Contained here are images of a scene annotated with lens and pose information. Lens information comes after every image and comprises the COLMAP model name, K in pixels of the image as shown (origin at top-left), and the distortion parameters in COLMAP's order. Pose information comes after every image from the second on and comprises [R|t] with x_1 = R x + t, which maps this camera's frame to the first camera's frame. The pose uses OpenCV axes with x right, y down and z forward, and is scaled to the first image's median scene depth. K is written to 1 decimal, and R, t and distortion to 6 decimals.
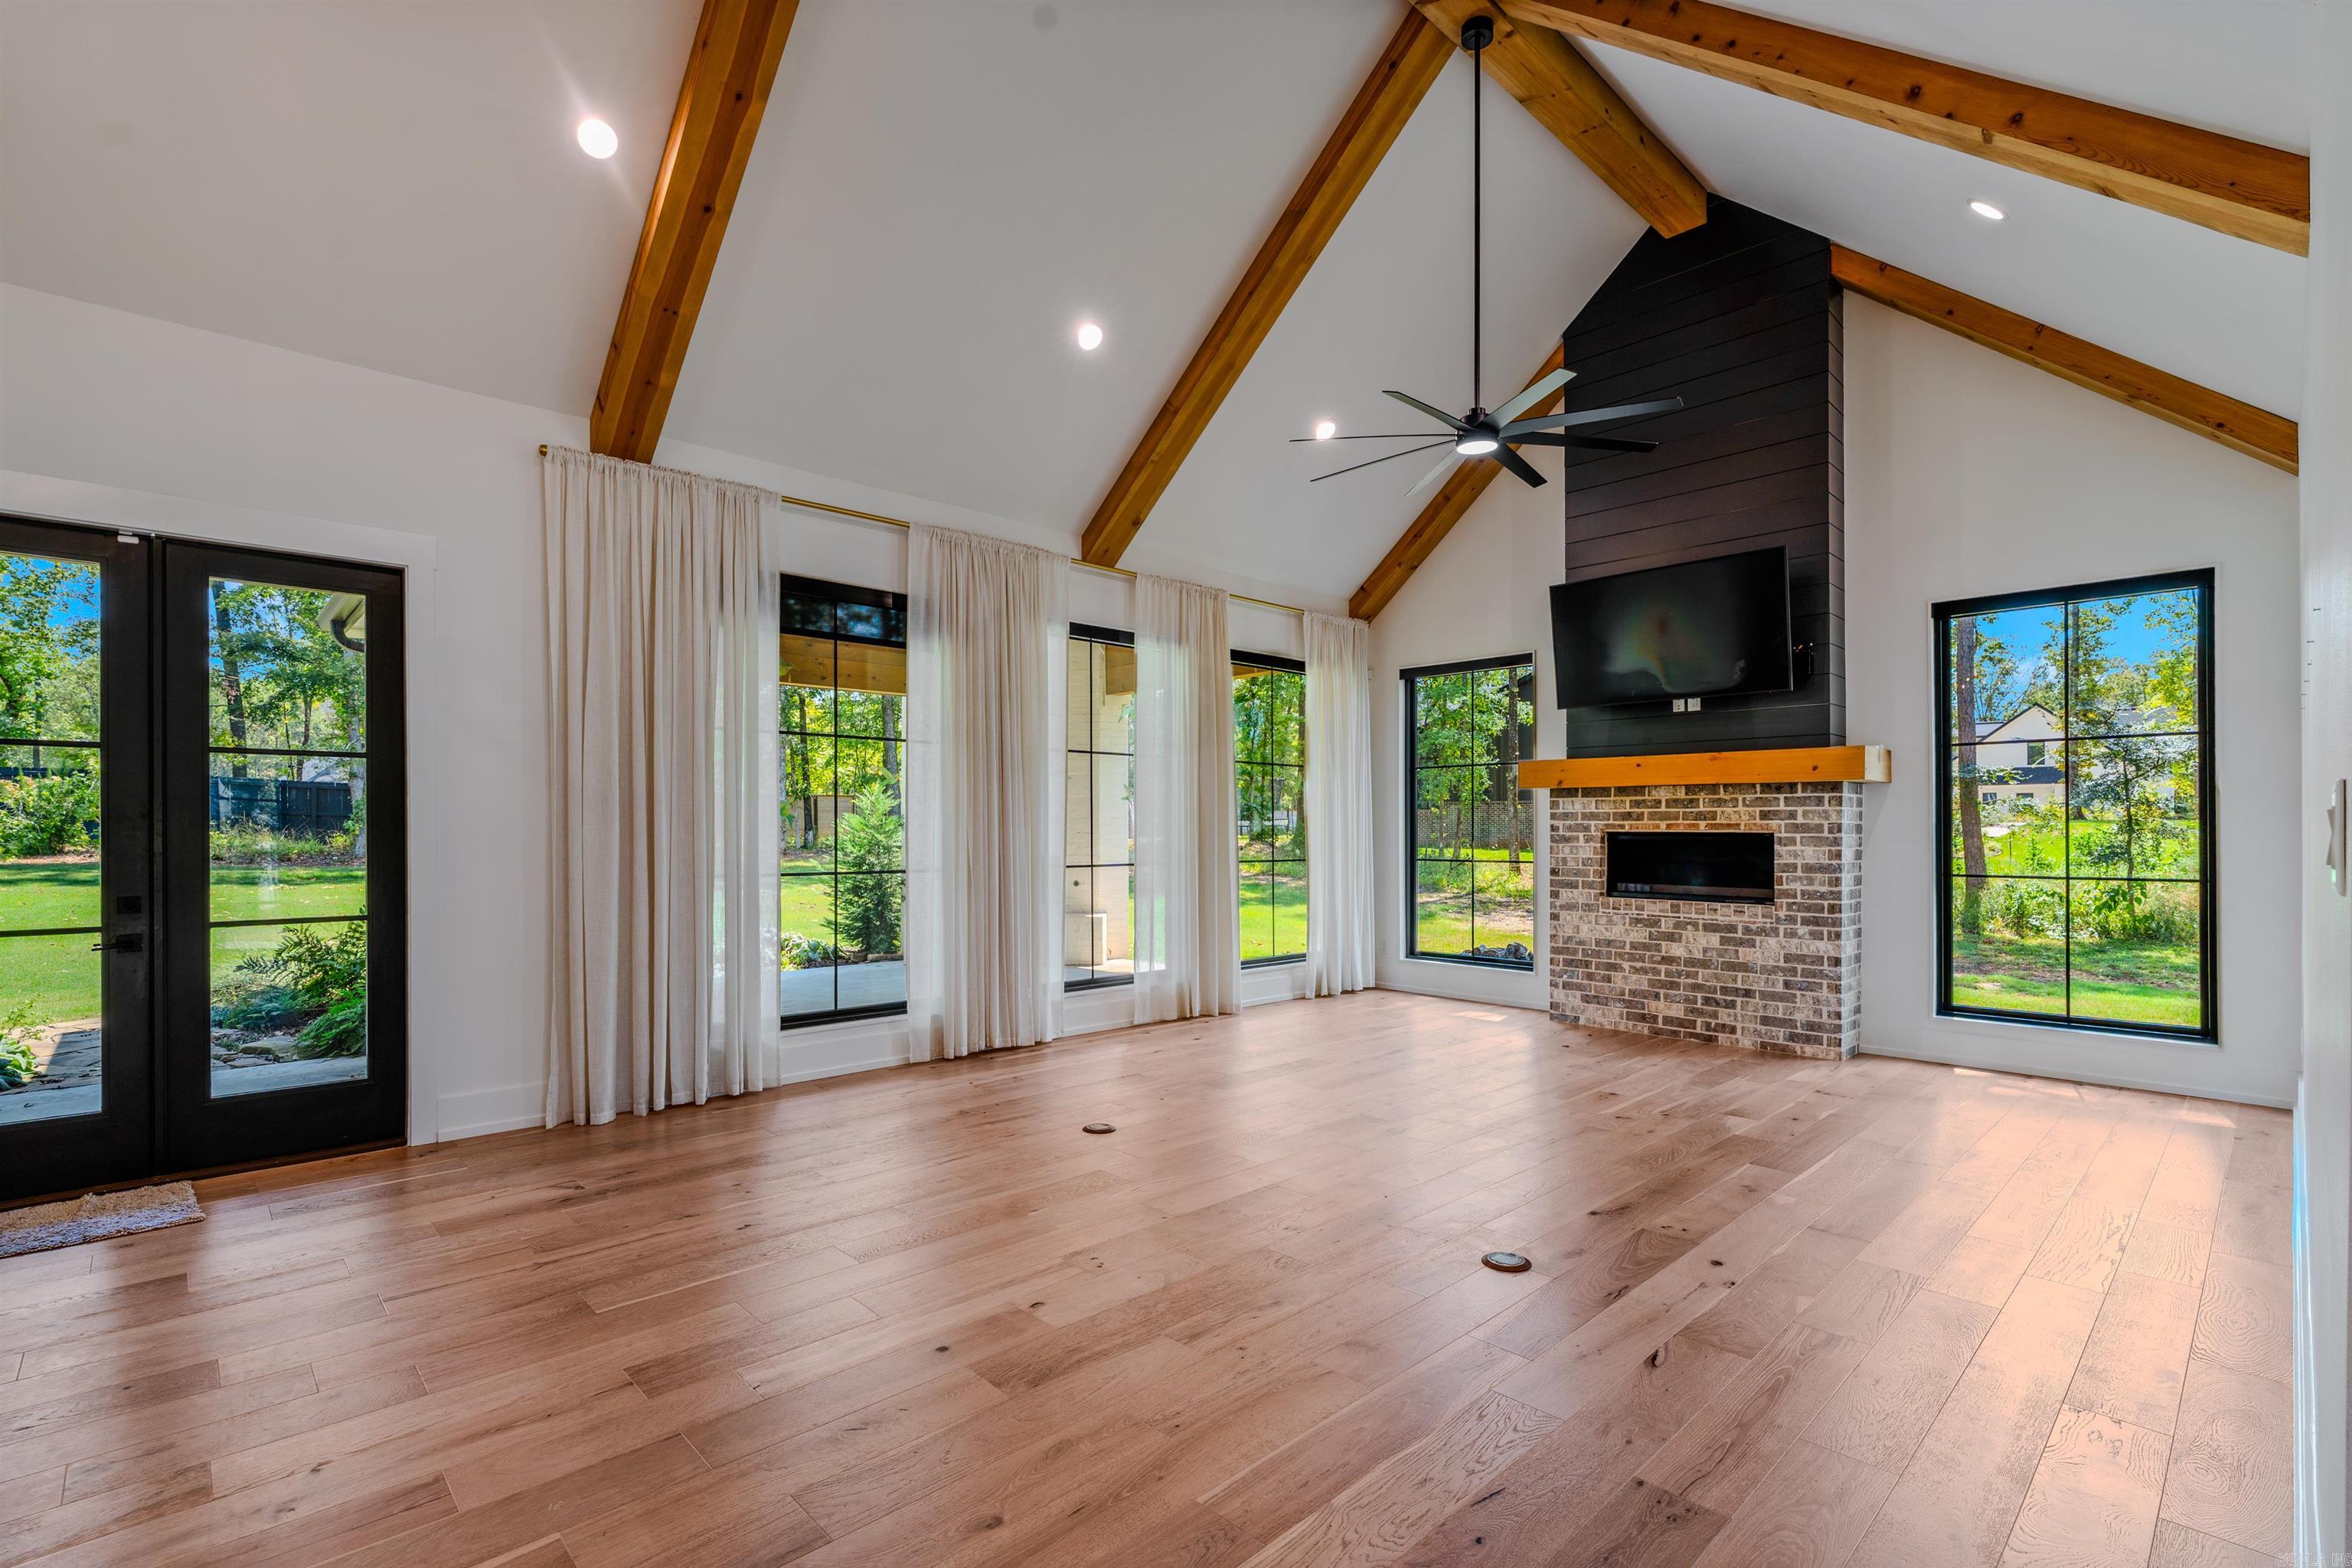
lens RADIAL K [[1080.2, 0, 1185.5], [0, 1080.2, 837.5], [0, 0, 1]] dist [-0.001460, -0.000294]
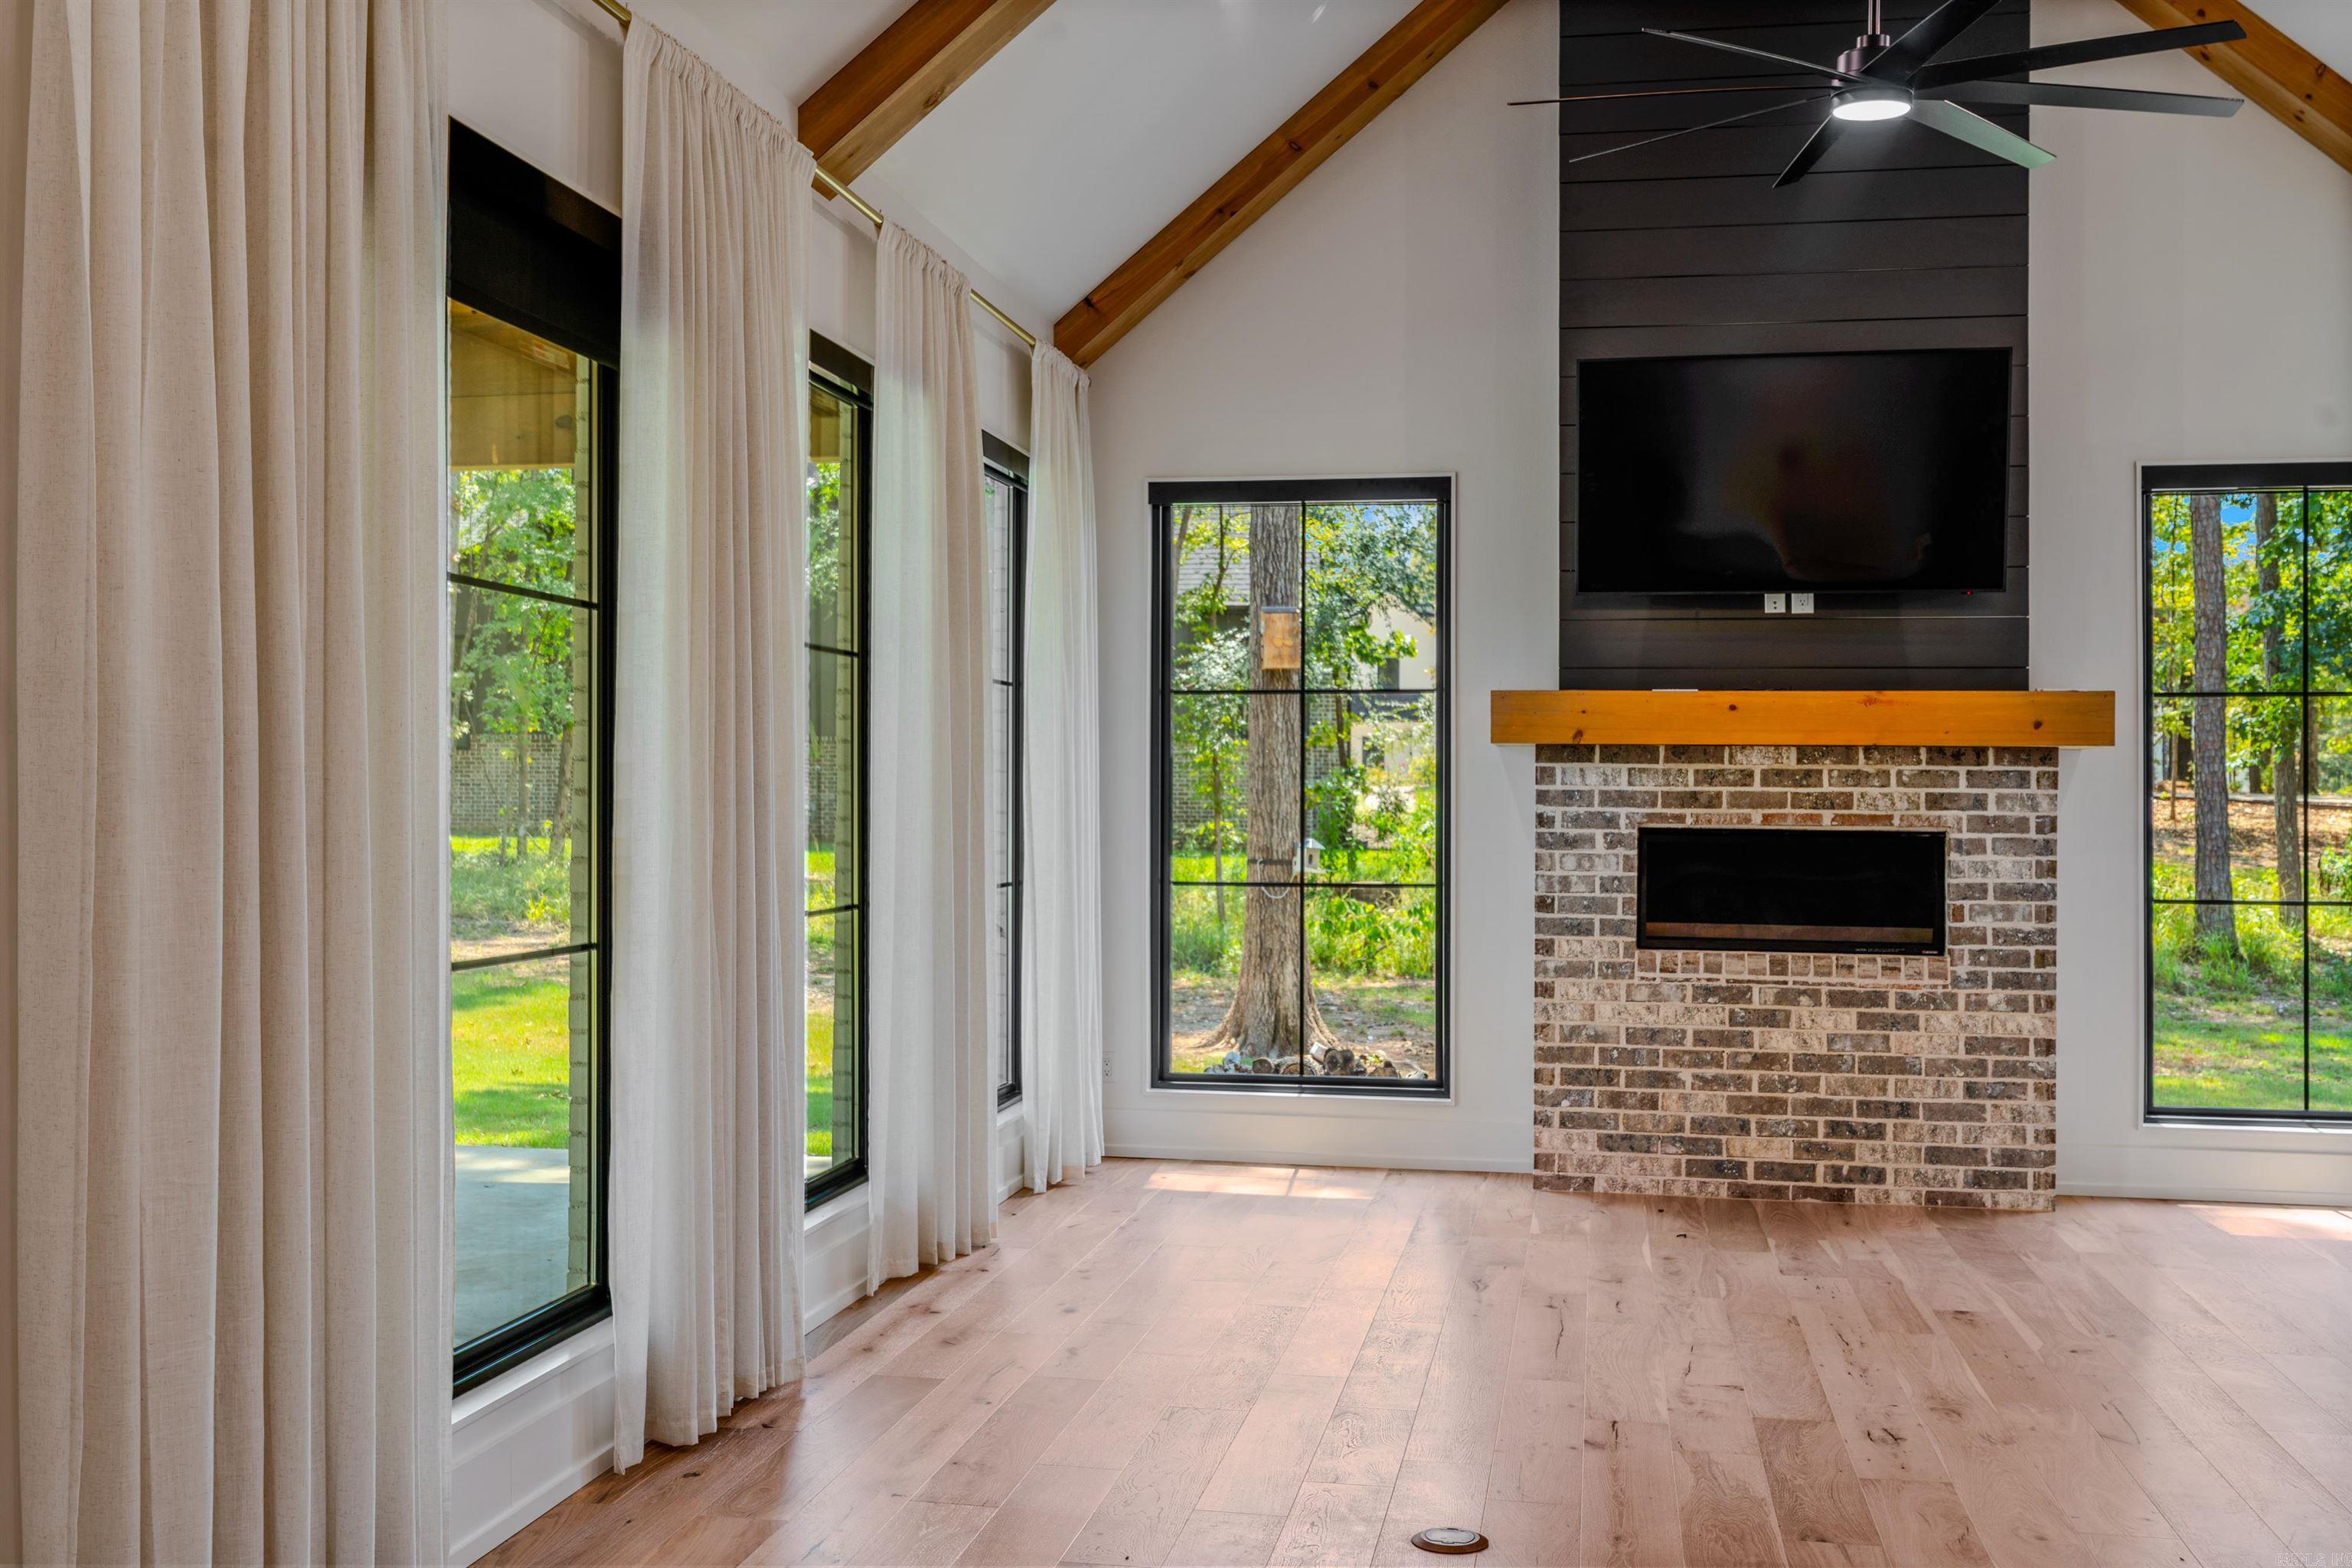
lens RADIAL K [[2344.8, 0, 1176.6], [0, 2344.8, 779.6], [0, 0, 1]] dist [0.010887, 0.000000]
pose [[0.810994, 0.006038, 0.585024, -0.512441], [-0.001289, 0.999963, -0.008534, -0.020231], [-0.585053, 0.006167, 0.810971, 0.203811]]
